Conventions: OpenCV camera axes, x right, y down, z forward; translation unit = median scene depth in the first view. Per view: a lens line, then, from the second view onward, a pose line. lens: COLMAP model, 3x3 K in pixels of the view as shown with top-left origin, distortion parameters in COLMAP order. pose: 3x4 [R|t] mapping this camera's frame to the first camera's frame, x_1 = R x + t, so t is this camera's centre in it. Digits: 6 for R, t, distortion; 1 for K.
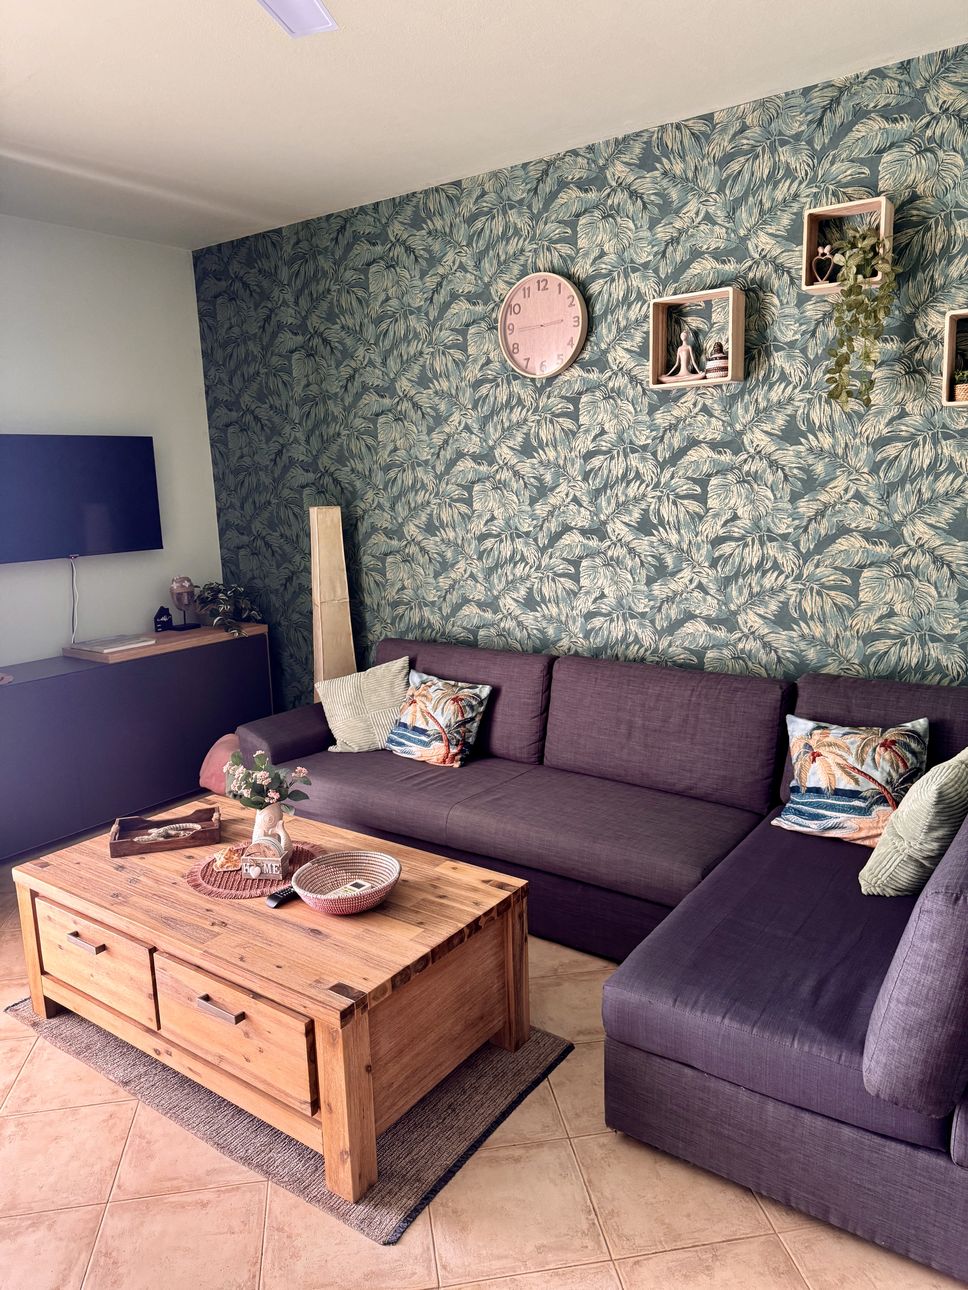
lens RADIAL K [[904.4, 0, 488.6], [0, 904.4, 642.8], [0, 0, 1]] dist [0.058792, -0.072660]
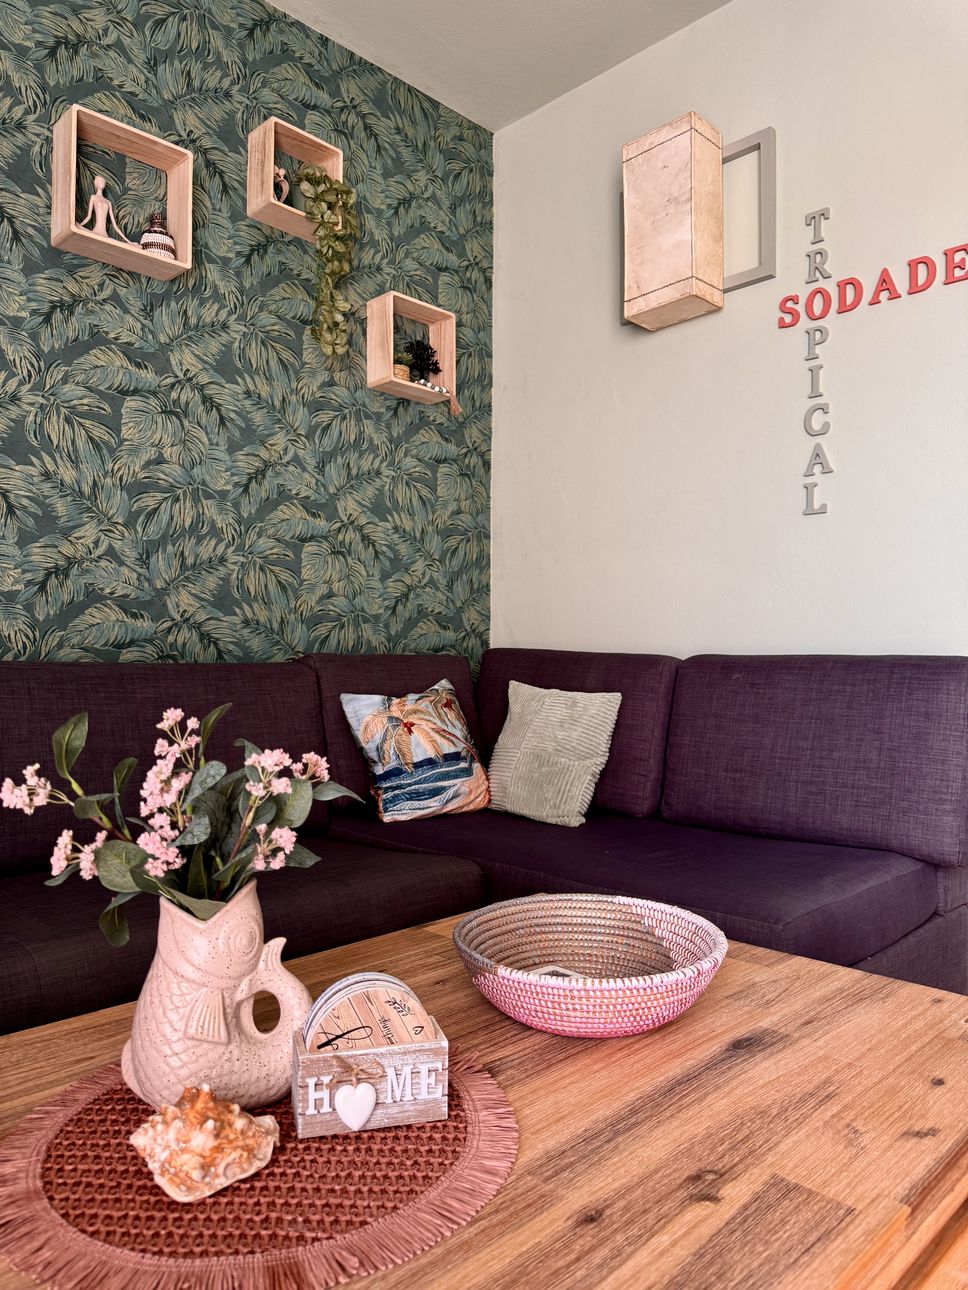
lens RADIAL K [[904.4, 0, 486.6], [0, 904.4, 642.8], [0, 0, 1]] dist [0.058792, -0.072660]
pose [[0.149819, 0.053775, 0.987250, -0.408225], [0.169757, 0.982293, -0.079266, 0.109863], [-0.974031, 0.179468, 0.138038, 0.694282]]
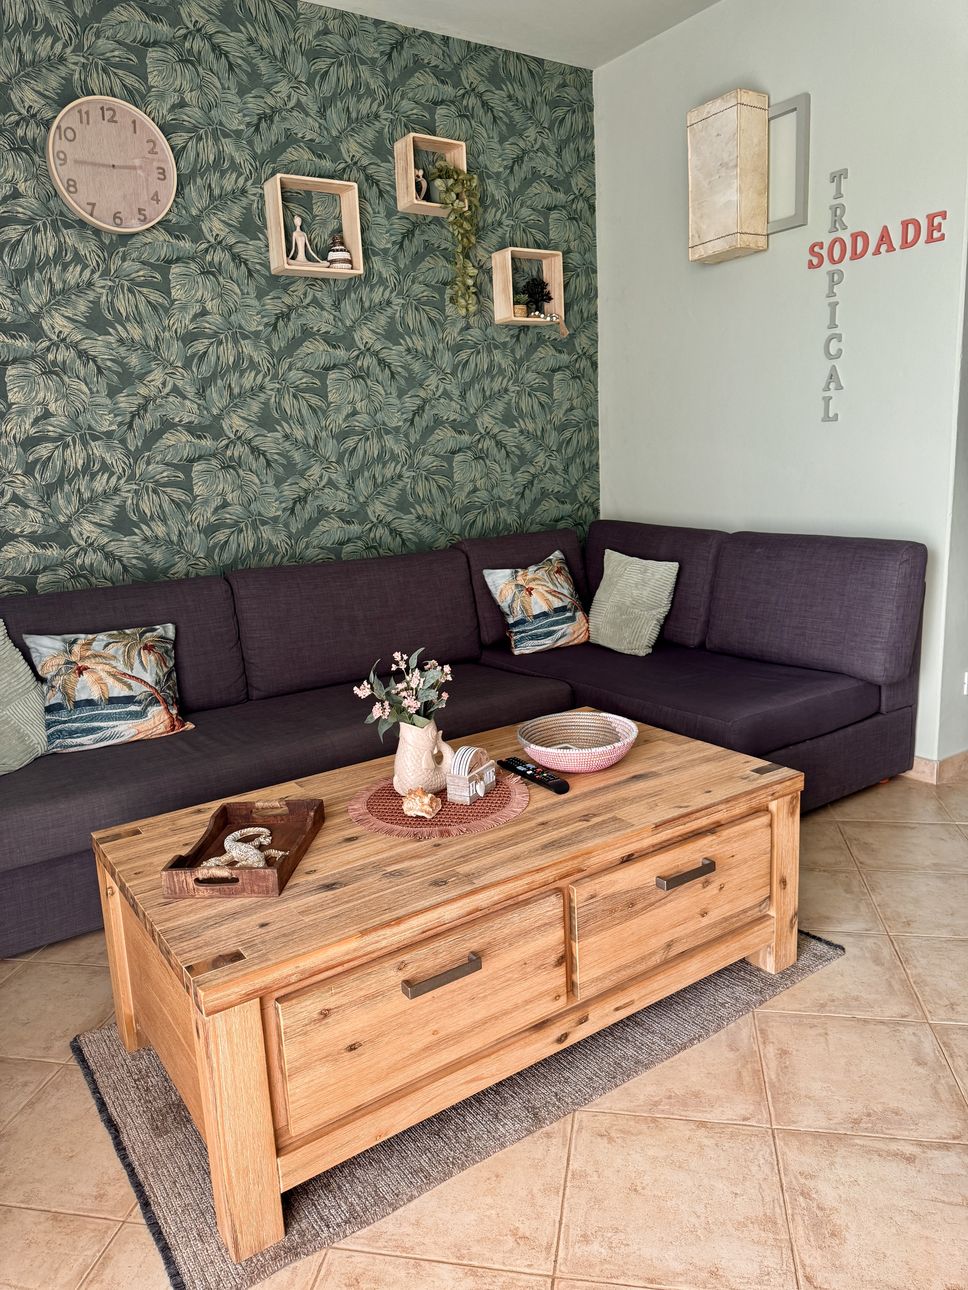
lens RADIAL K [[904.4, 0, 487.2], [0, 904.4, 638.7], [0, 0, 1]] dist [0.058792, -0.072660]
pose [[0.333434, -0.174926, 0.926403, -0.717710], [0.207524, 0.972153, 0.108872, 0.036307], [-0.919650, 0.155949, 0.360450, 0.536365]]
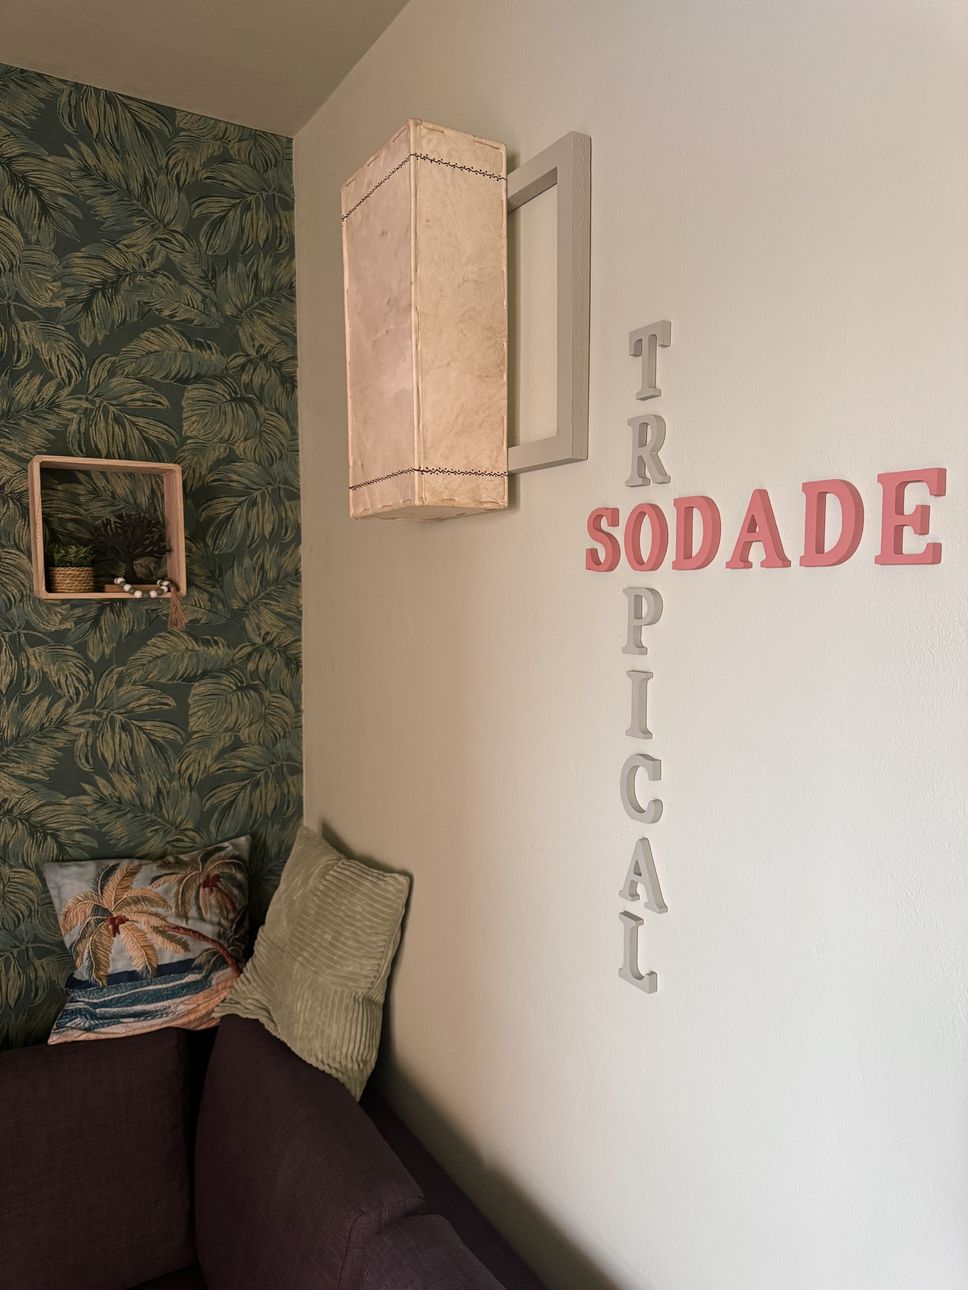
lens RADIAL K [[904.4, 0, 481.6], [0, 904.4, 643.3], [0, 0, 1]] dist [0.058792, -0.072660]
pose [[0.385527, -0.021908, 0.922436, 0.023439], [0.150071, 0.987896, -0.039258, -0.134876], [-0.910411, 0.153566, 0.384149, 0.412708]]
